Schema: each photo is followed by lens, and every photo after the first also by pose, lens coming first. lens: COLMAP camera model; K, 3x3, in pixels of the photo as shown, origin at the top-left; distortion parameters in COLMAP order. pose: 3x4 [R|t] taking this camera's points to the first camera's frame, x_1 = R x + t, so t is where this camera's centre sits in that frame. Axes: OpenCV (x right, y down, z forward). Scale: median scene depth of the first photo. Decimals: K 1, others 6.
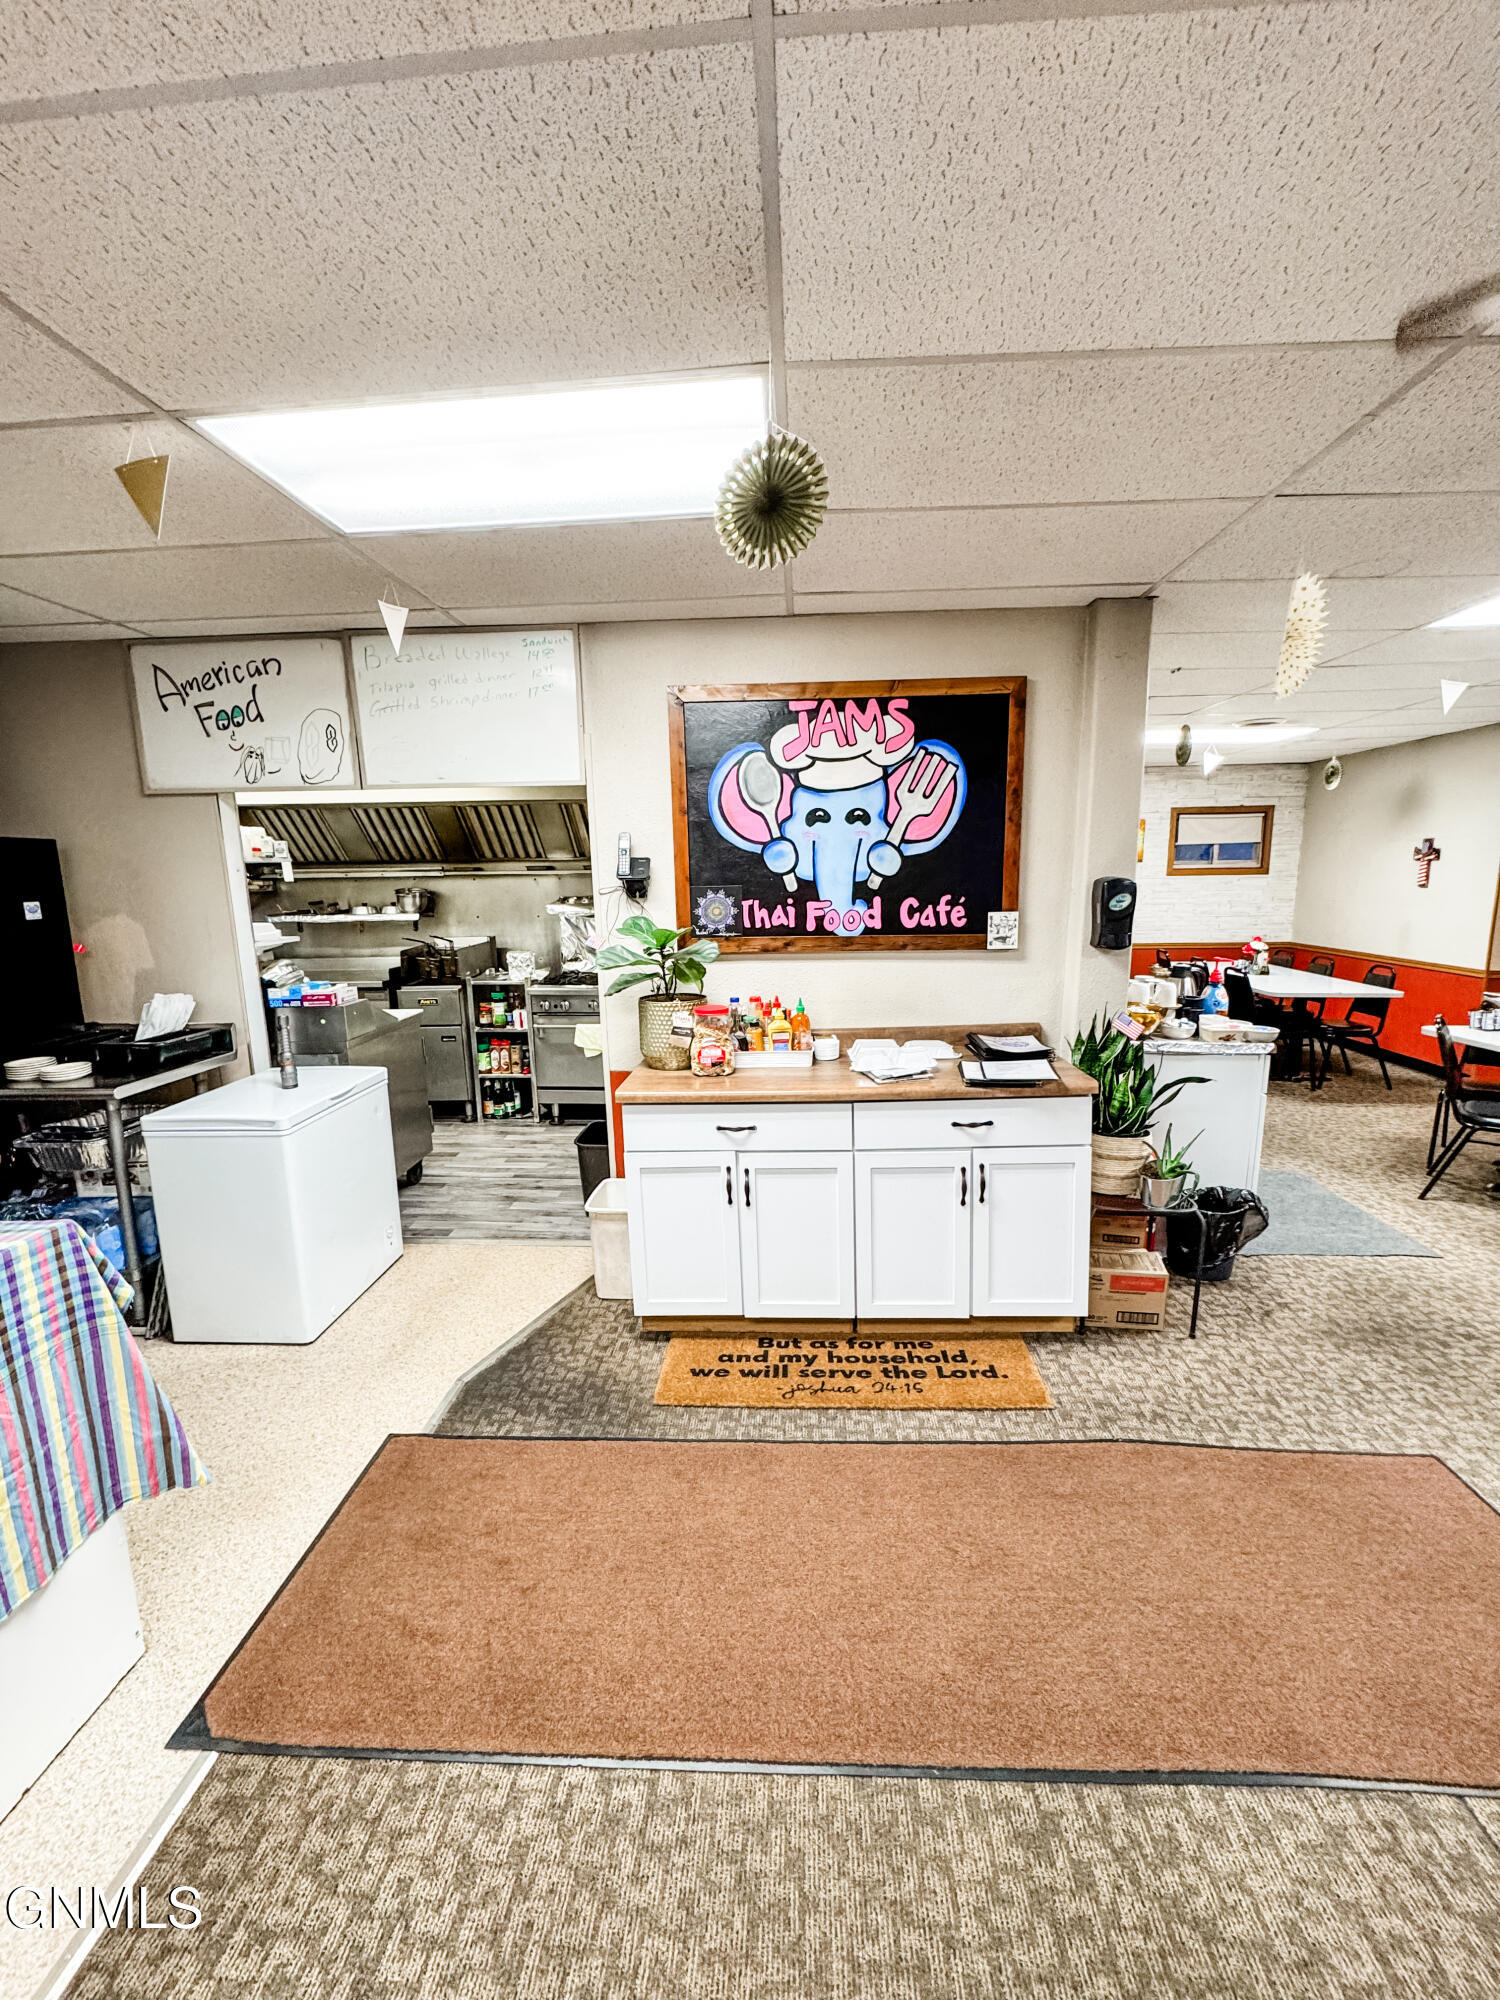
lens RADIAL K [[795.9, 0, 756.1], [0, 795.9, 1010.1], [0, 0, 1]] dist [-0.002930, 0.000187]
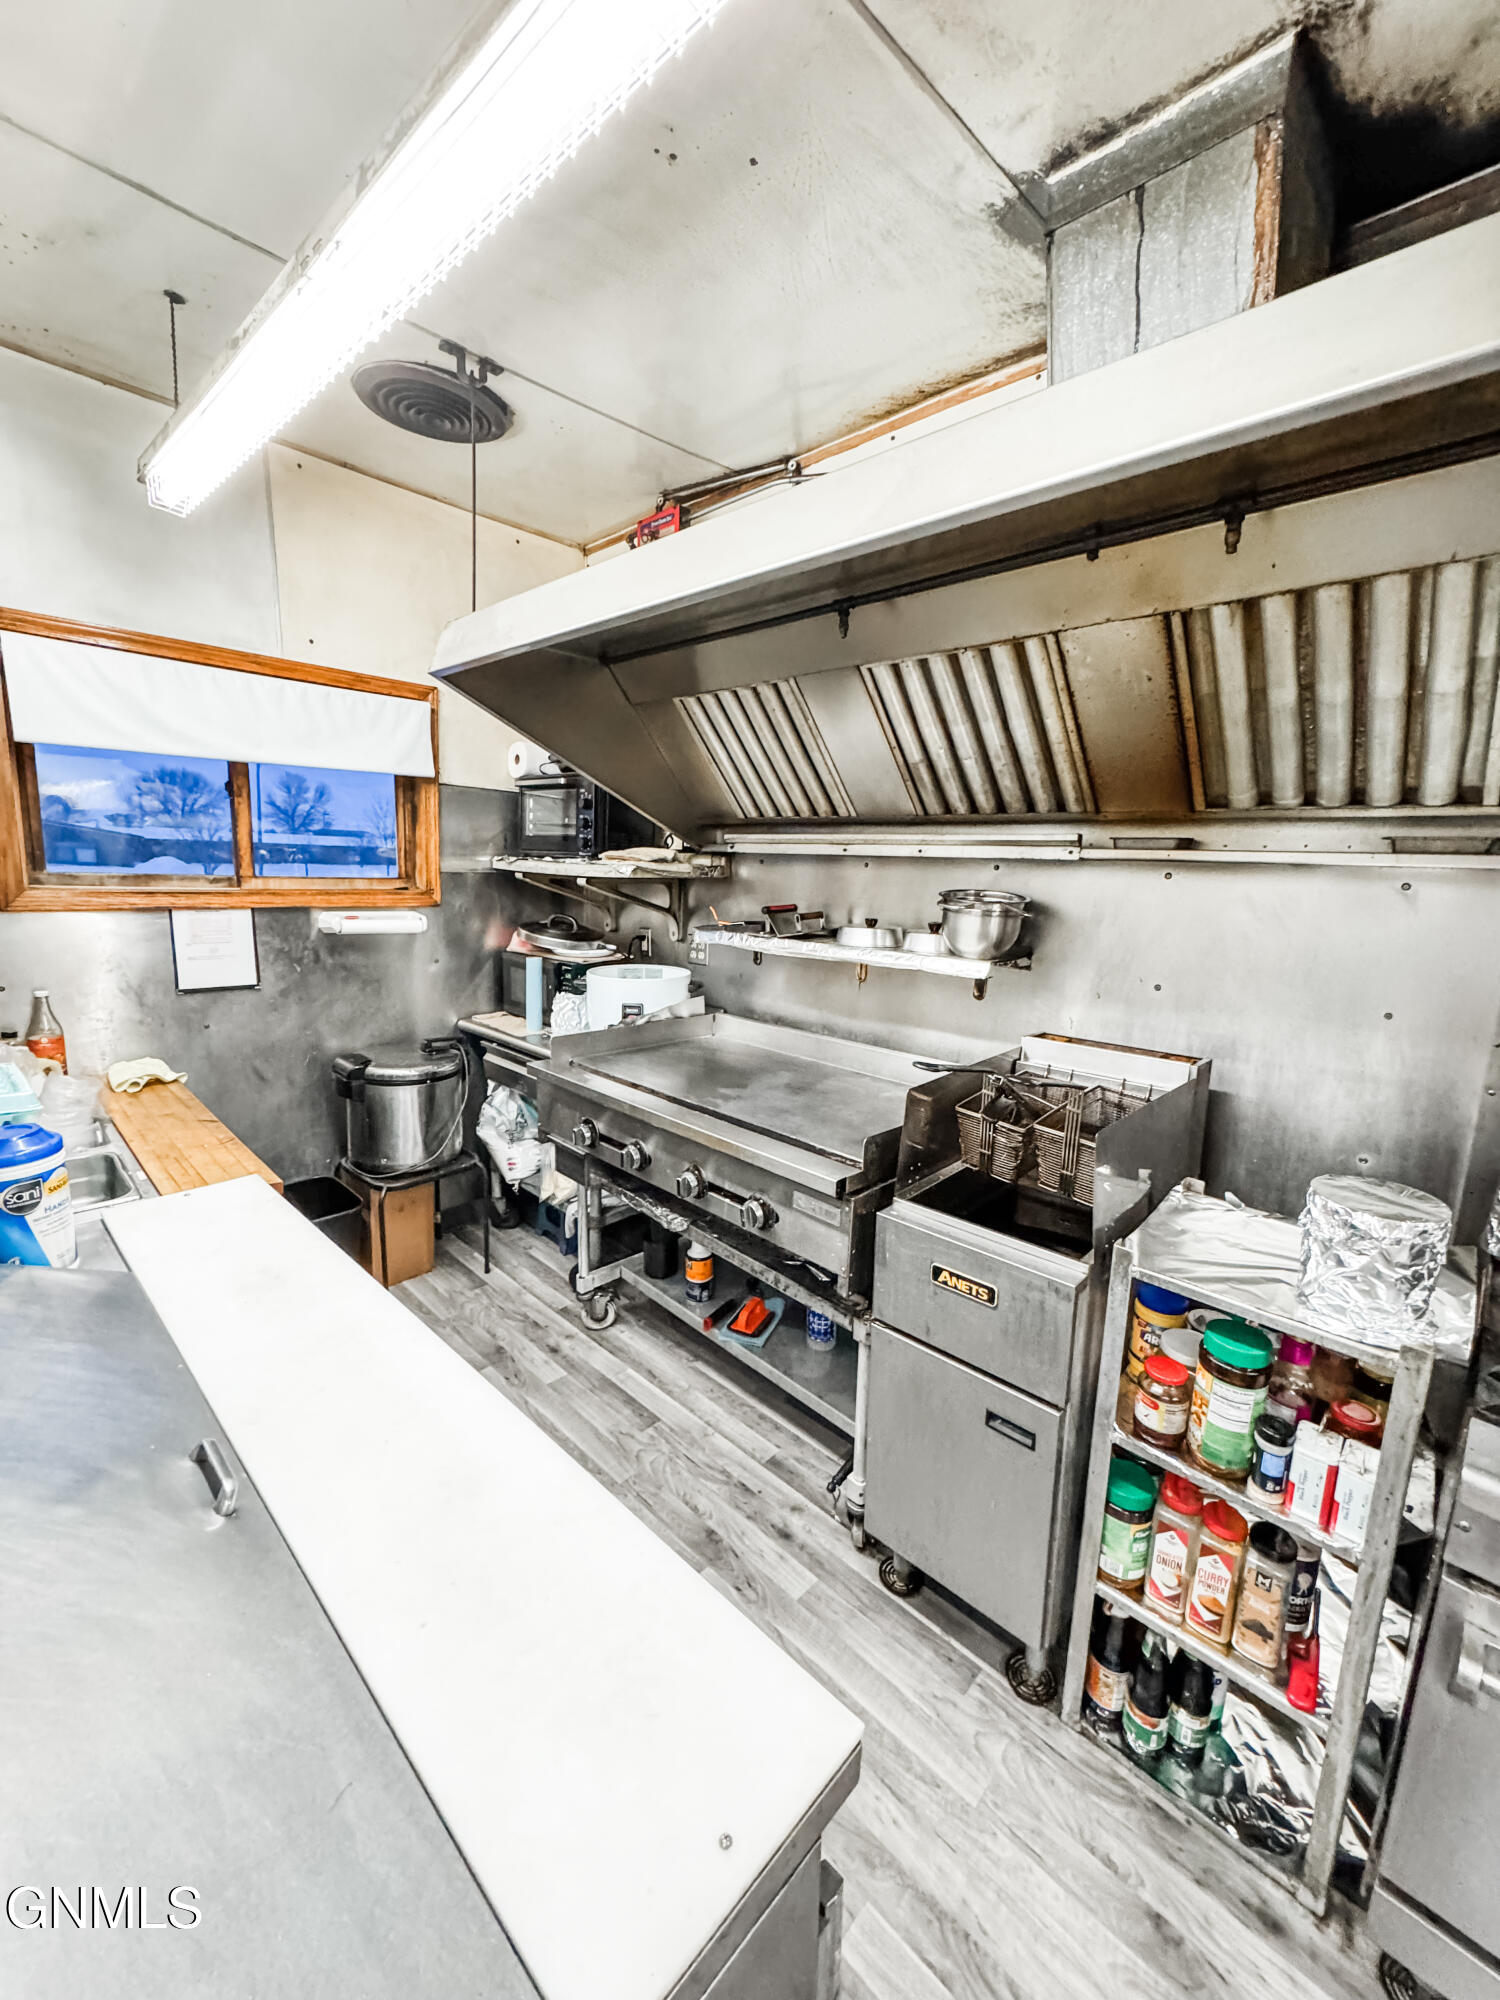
lens RADIAL K [[795.9, 0, 750.8], [0, 795.9, 1001.6], [0, 0, 1]] dist [-0.002930, 0.000187]
pose [[0.755524, 0.149850, -0.637753, -0.287030], [-0.153523, 0.986879, 0.050008, -0.110173], [0.636879, 0.060128, 0.768616, 0.686942]]
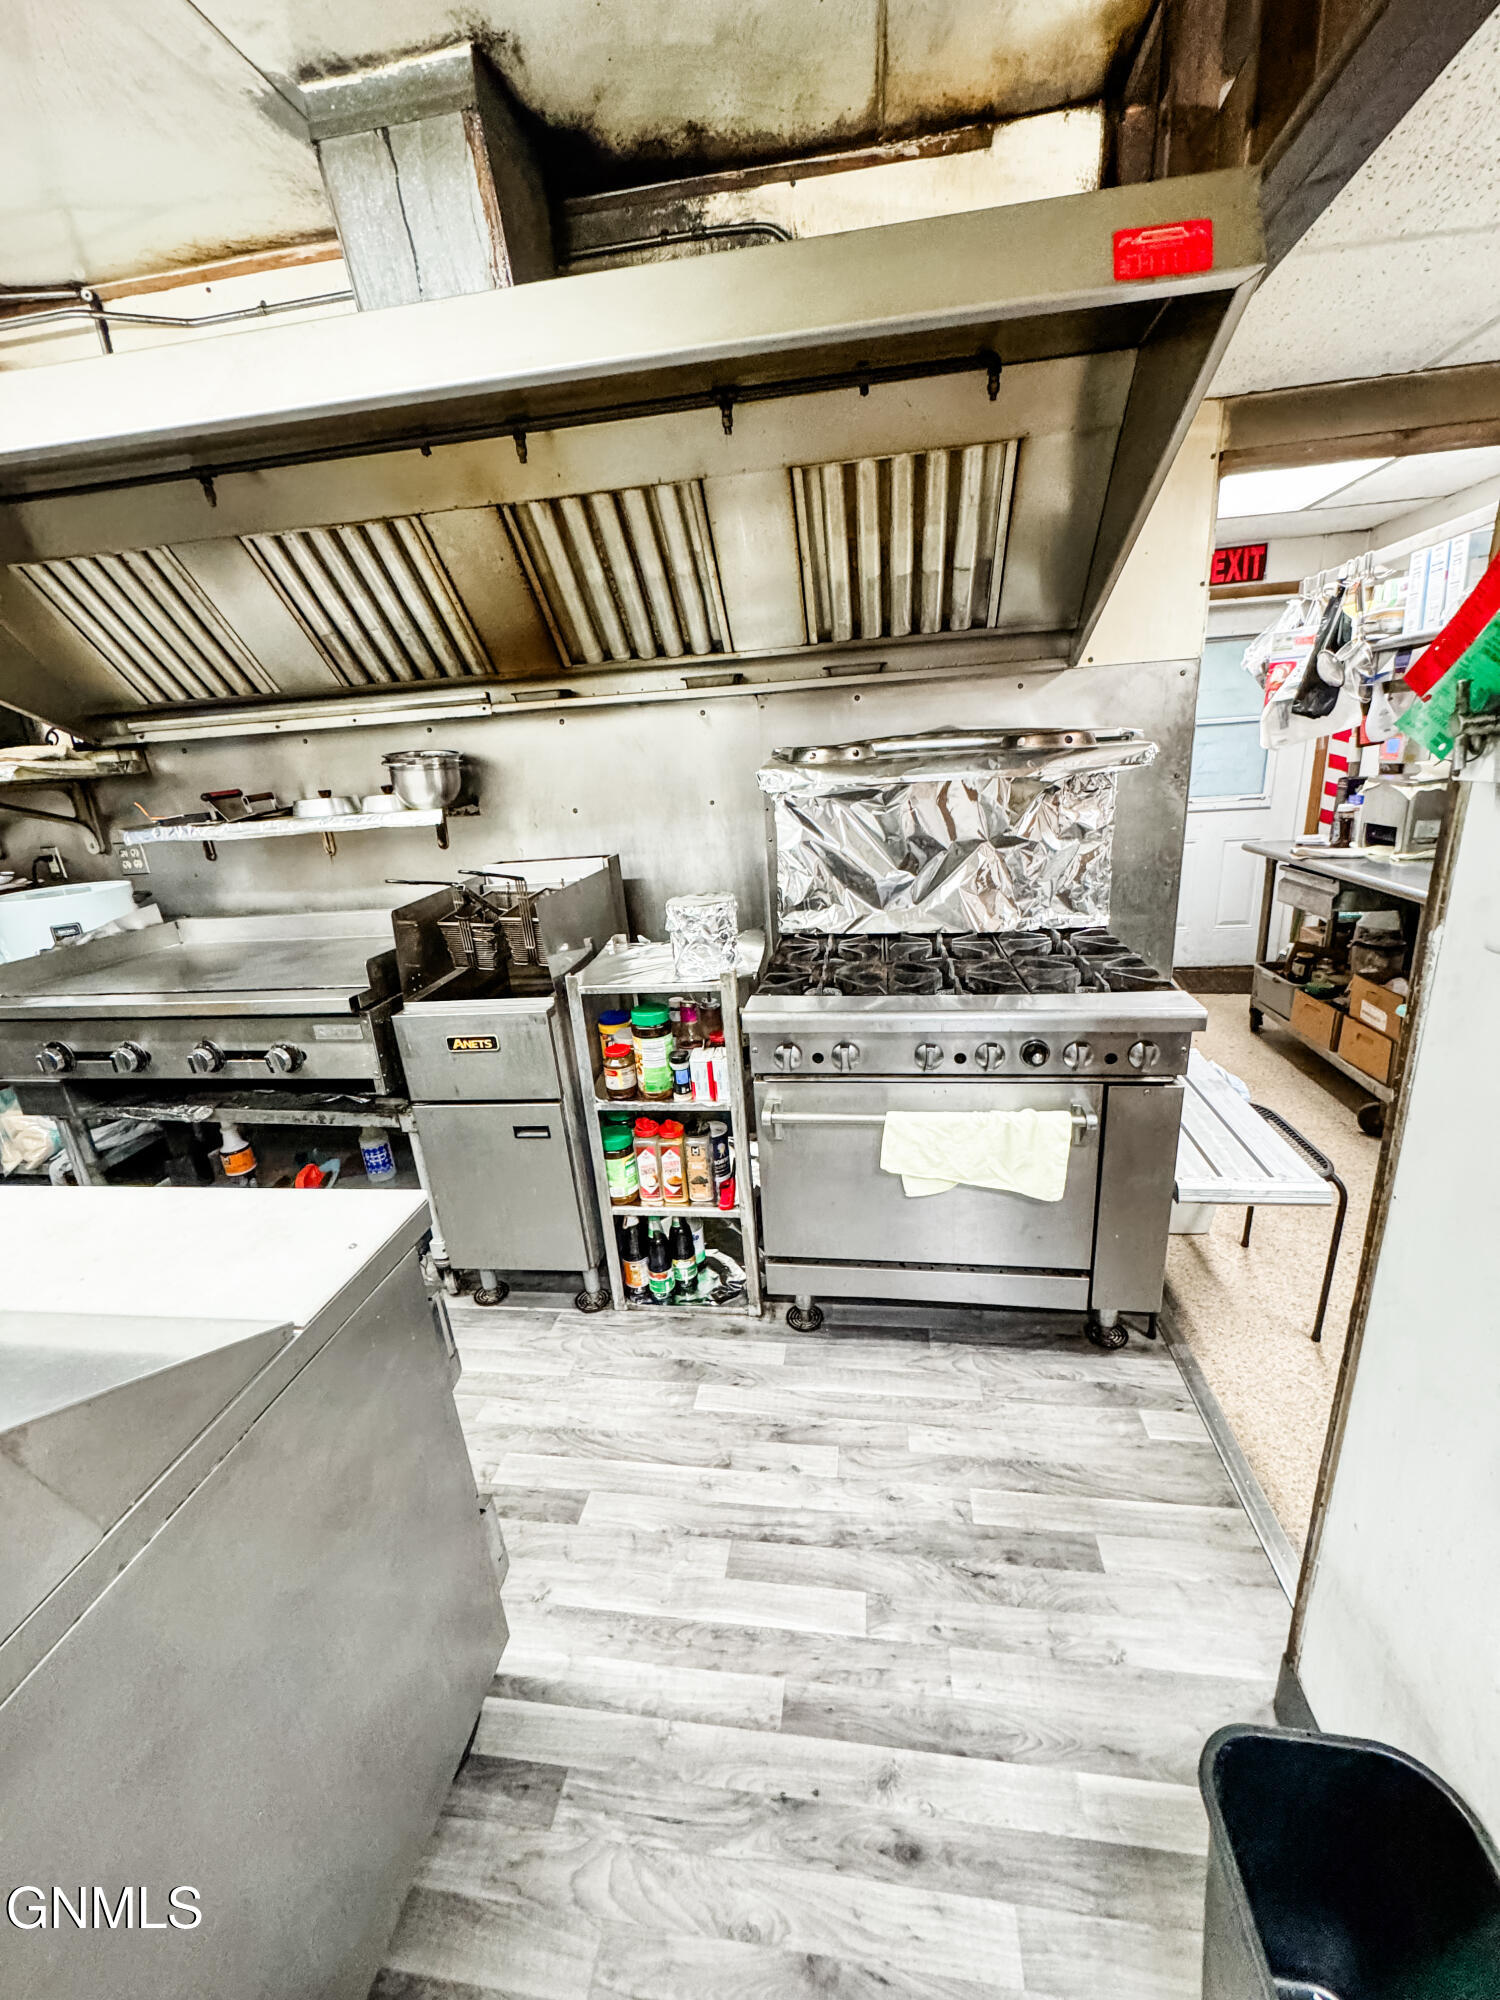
lens RADIAL K [[795.9, 0, 752.2], [0, 795.9, 1002.8], [0, 0, 1]] dist [-0.002930, 0.000187]
pose [[0.994878, -0.024058, -0.098175, -0.229593], [0.037150, 0.990313, 0.133789, -0.072656], [0.094006, -0.136751, 0.986135, 0.608591]]
